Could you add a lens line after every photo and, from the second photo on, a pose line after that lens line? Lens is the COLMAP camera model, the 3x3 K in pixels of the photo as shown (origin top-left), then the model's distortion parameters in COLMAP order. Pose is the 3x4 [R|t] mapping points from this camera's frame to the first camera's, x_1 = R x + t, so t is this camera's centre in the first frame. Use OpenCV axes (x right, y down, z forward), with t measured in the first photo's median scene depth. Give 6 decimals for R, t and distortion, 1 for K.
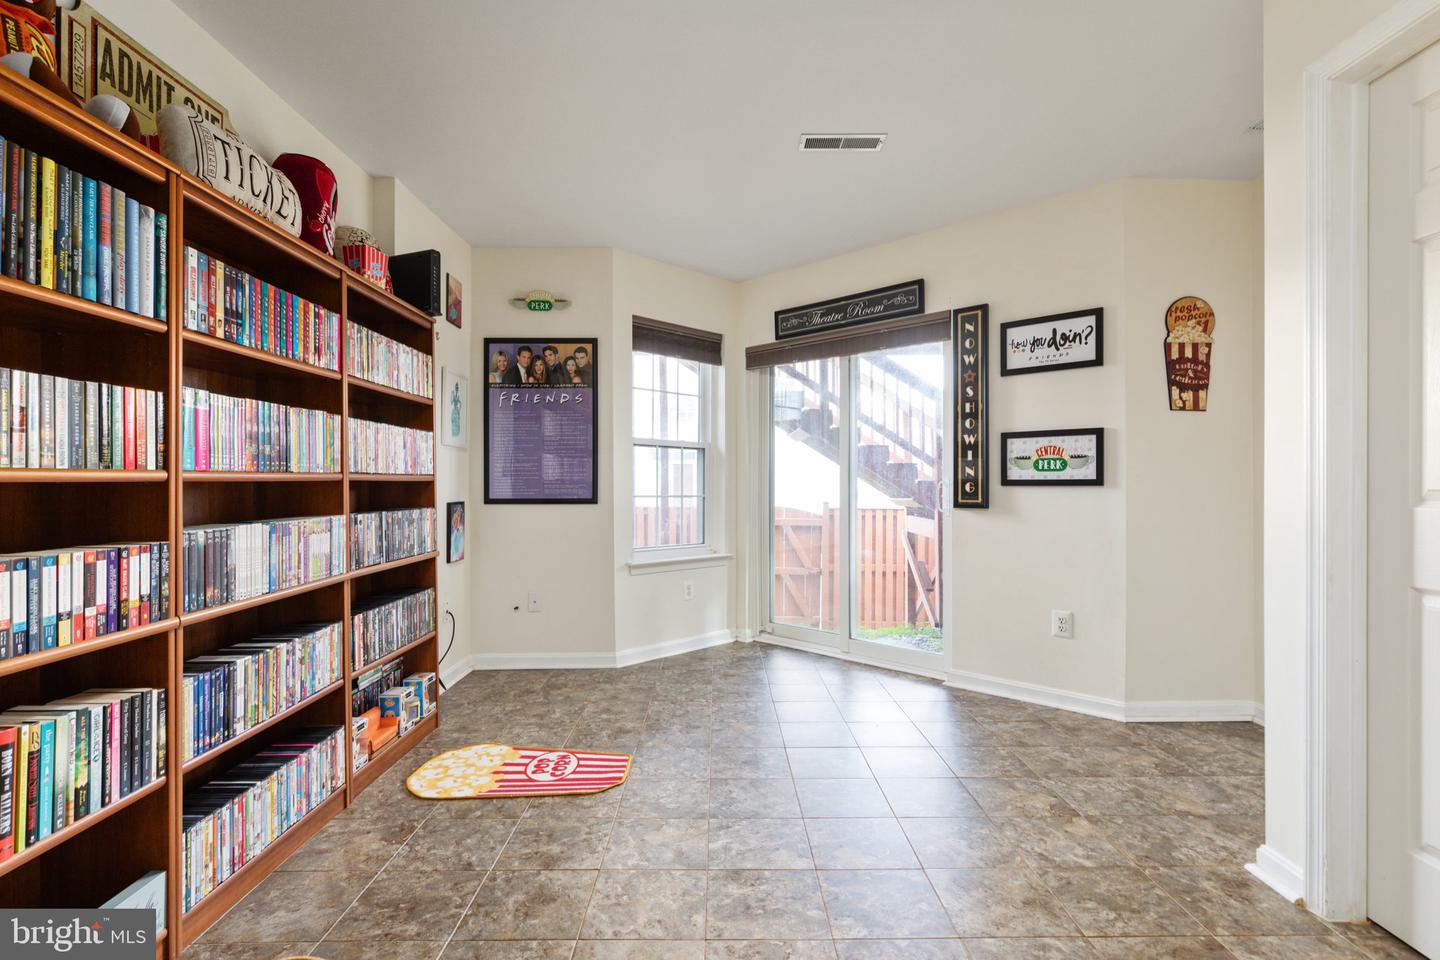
lens RADIAL K [[734.5, 0, 718.7], [0, 734.5, 482.2], [0, 0, 1]] dist [0.000895, 0.000013]
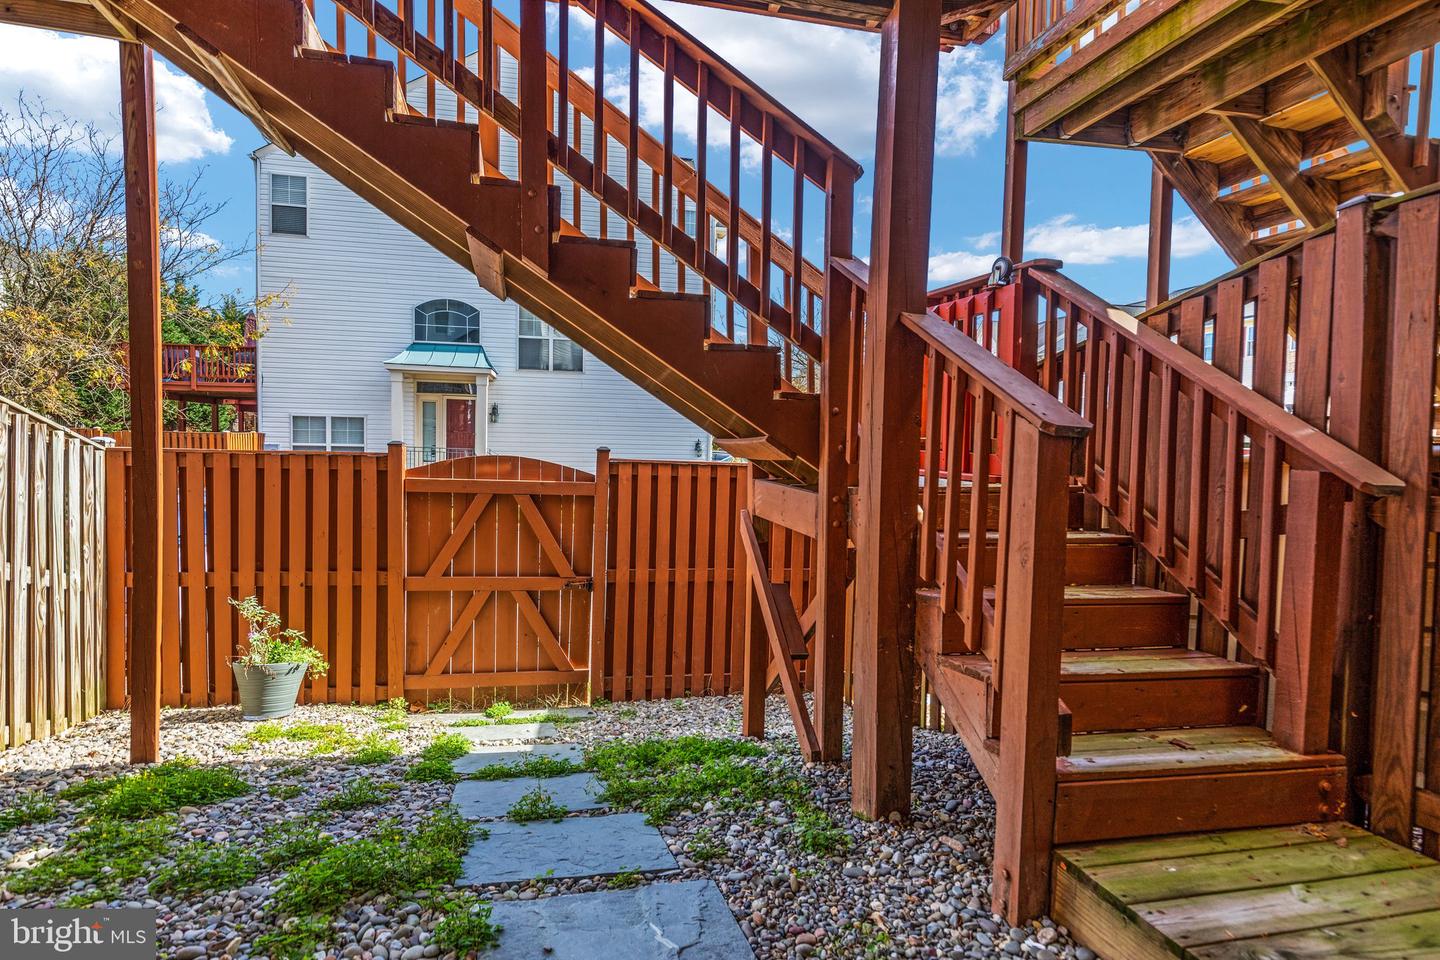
lens RADIAL K [[816.5, 0, 722.5], [0, 816.5, 475.1], [0, 0, 1]] dist [0.002520, 0.000379]
pose [[0.977917, 0.015584, 0.208414, 0.132033], [-0.025731, 0.998607, 0.046067, 0.019687], [-0.207406, -0.050412, 0.976955, 0.509115]]
